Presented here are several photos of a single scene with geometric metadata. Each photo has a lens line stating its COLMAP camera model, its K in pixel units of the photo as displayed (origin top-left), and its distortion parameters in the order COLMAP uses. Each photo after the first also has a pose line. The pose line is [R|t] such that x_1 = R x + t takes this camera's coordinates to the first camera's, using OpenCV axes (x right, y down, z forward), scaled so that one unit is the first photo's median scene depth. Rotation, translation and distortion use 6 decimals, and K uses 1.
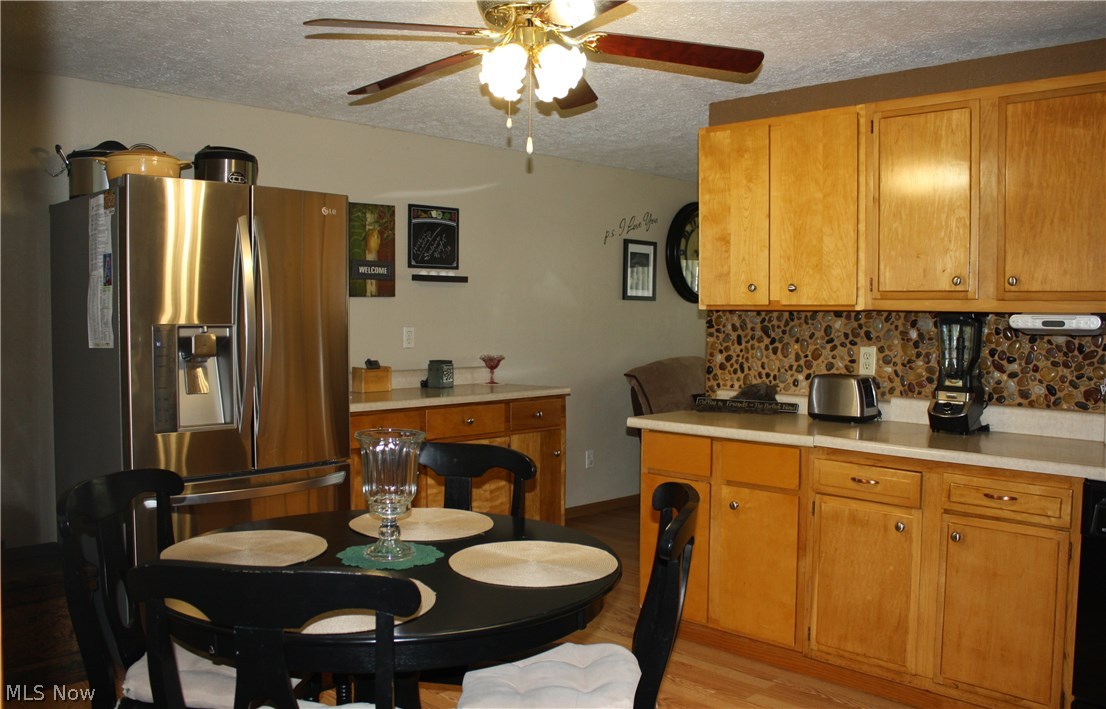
lens RADIAL K [[955.4, 0, 553.0], [0, 955.4, 354.5], [0, 0, 1]] dist [-0.167022, 0.132946]
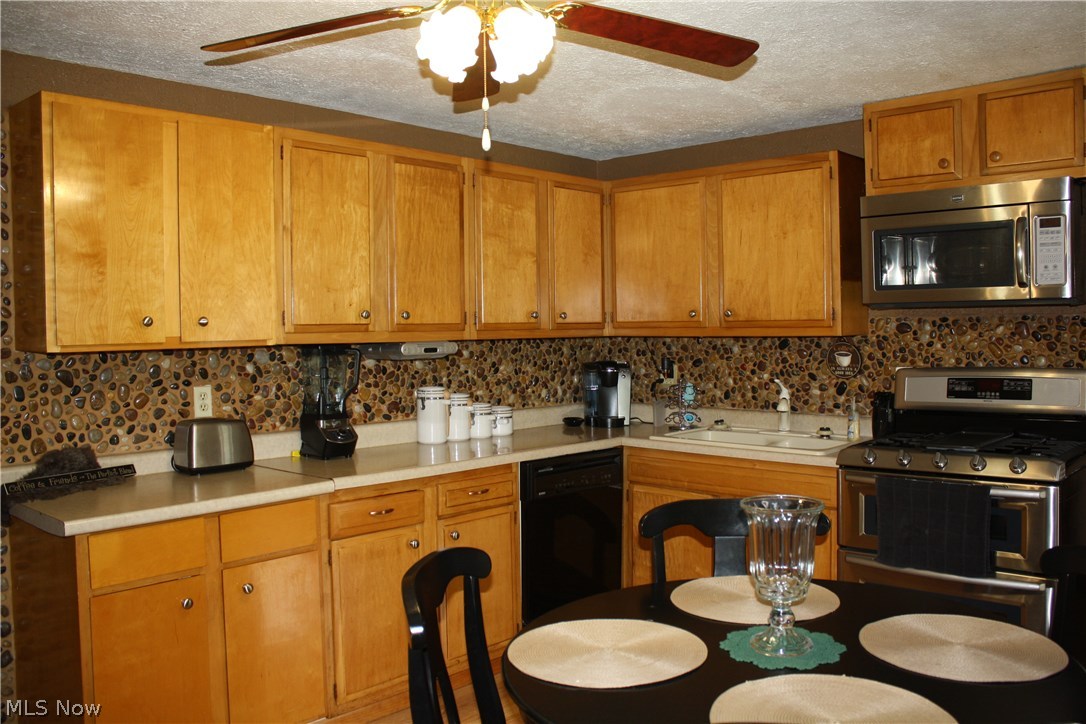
lens RADIAL K [[914.8, 0, 558.4], [0, 914.8, 362.1], [0, 0, 1]] dist [-0.181607, 0.157158]
pose [[-0.061082, -0.045317, 0.997103, -0.599821], [0.059380, 0.997035, 0.048952, -0.058926], [-0.996365, 0.062198, -0.058210, 0.789694]]
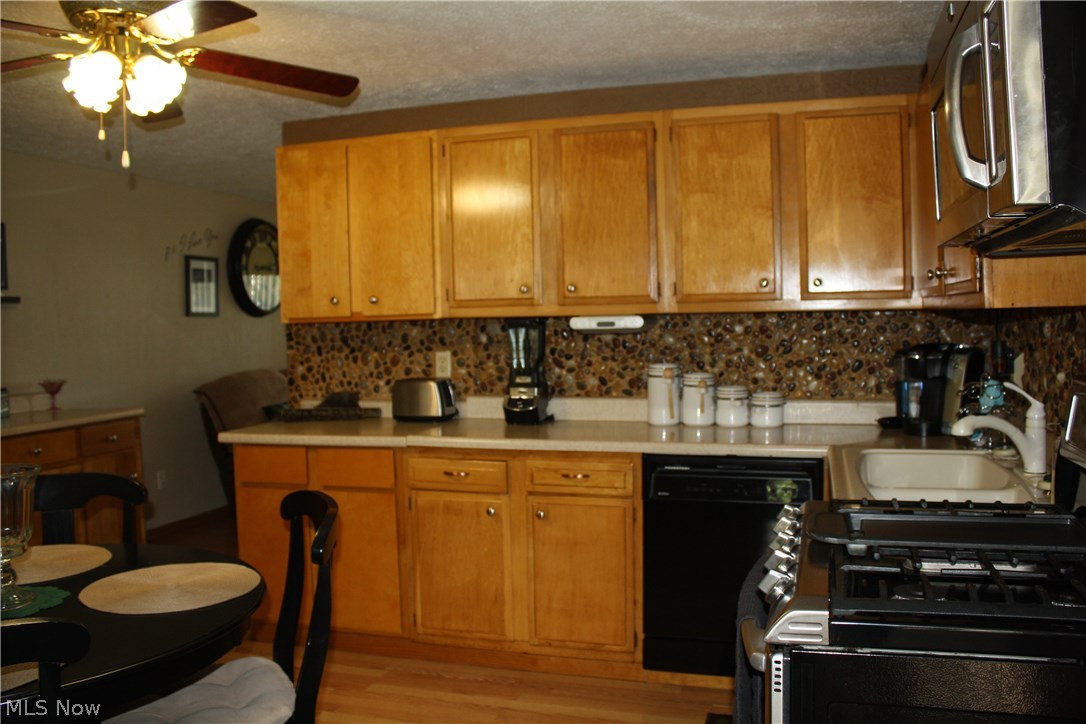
lens RADIAL K [[914.8, 0, 558.4], [0, 914.8, 362.1], [0, 0, 1]] dist [-0.181607, 0.157158]
pose [[0.877605, -0.050489, 0.476718, -0.058937], [0.051110, 0.998625, 0.011675, -0.001711], [-0.476652, 0.014119, 0.878979, 0.003727]]
